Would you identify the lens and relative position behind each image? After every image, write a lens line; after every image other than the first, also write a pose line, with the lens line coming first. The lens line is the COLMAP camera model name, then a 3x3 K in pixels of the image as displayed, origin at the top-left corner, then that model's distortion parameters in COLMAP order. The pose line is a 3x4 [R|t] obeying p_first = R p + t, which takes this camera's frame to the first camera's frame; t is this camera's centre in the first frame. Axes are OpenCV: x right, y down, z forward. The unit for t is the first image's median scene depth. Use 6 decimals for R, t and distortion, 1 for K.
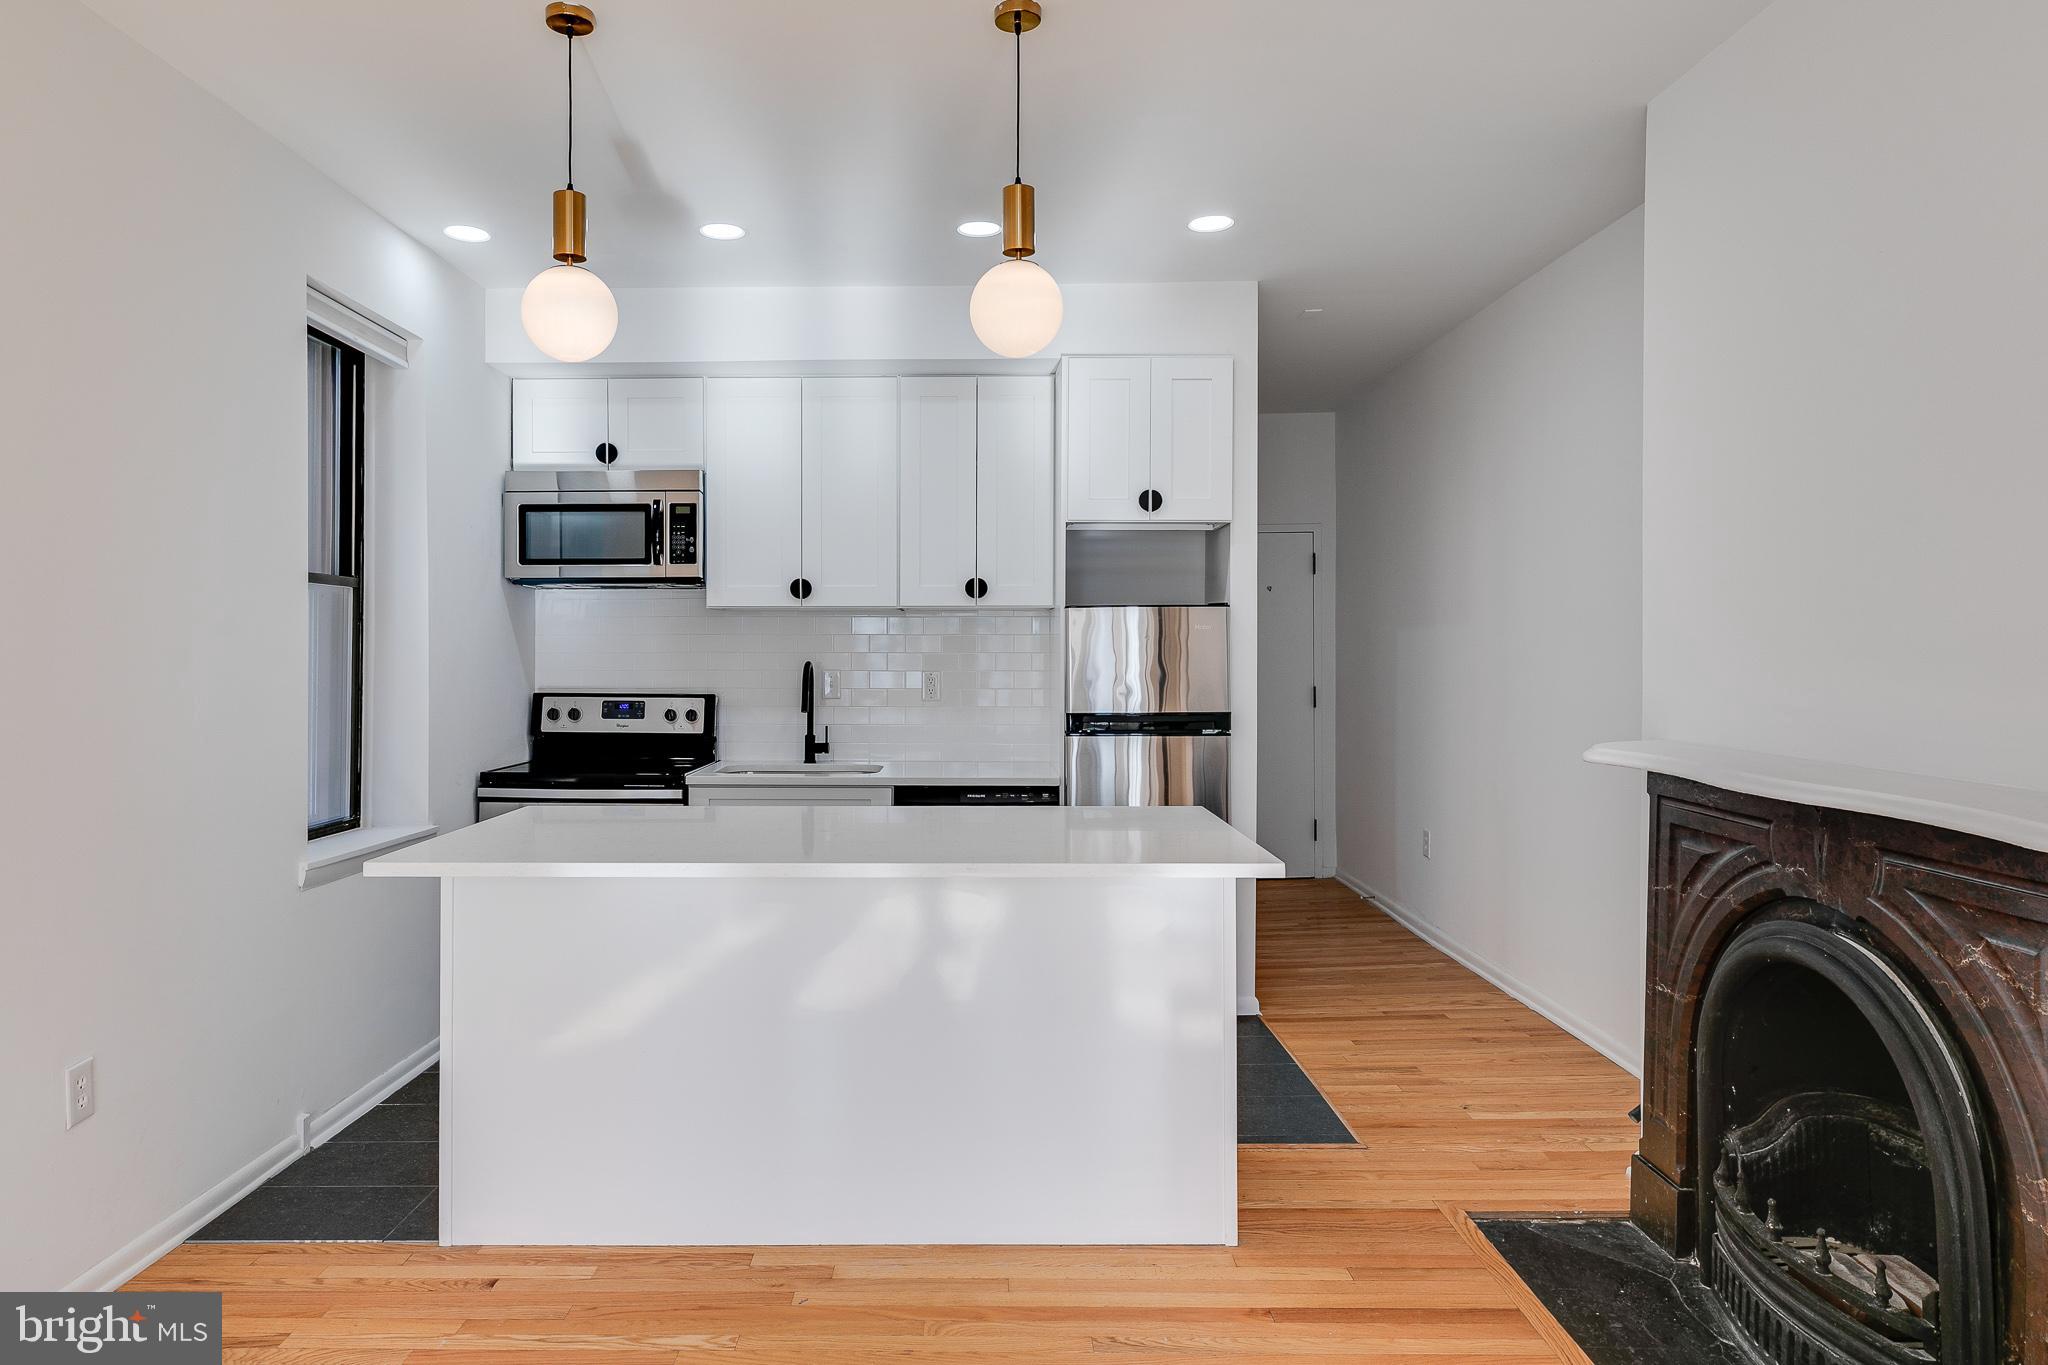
lens RADIAL K [[1248.7, 0, 1024.0], [0, 1248.7, 682.5], [0, 0, 1]] dist [0.005857, 0.000466]
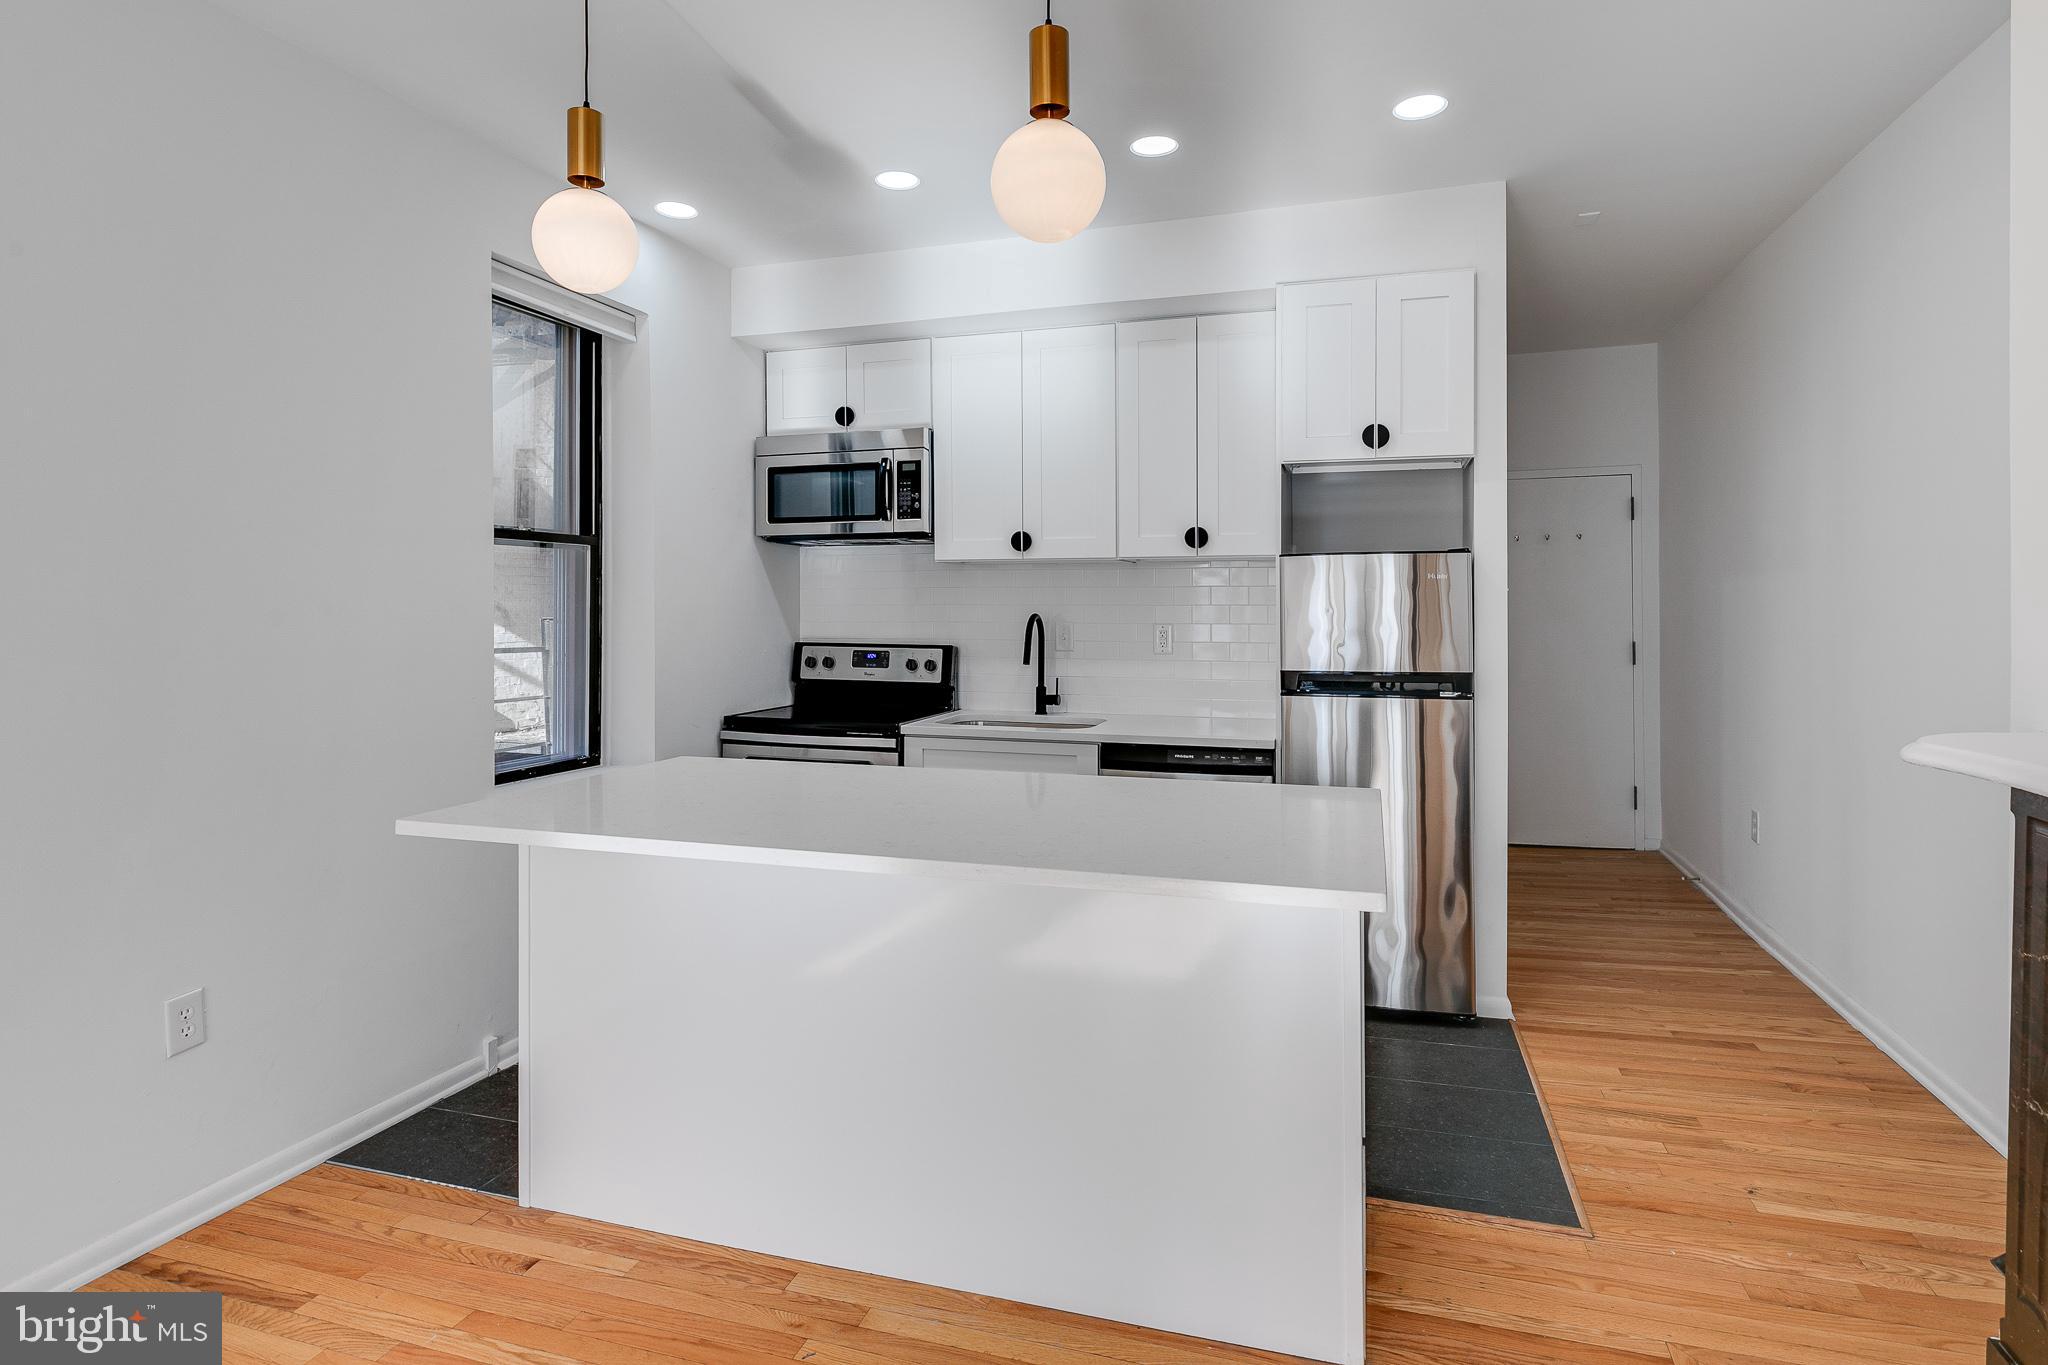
lens RADIAL K [[1120.9, 0, 1024.8], [0, 1120.9, 619.5], [0, 0, 1]] dist [-0.000842, 0.001321]
pose [[0.954551, 0.003759, -0.298024, 0.098574], [-0.007137, 0.999922, -0.010248, -0.003337], [0.297962, 0.011909, 0.954503, 0.151692]]
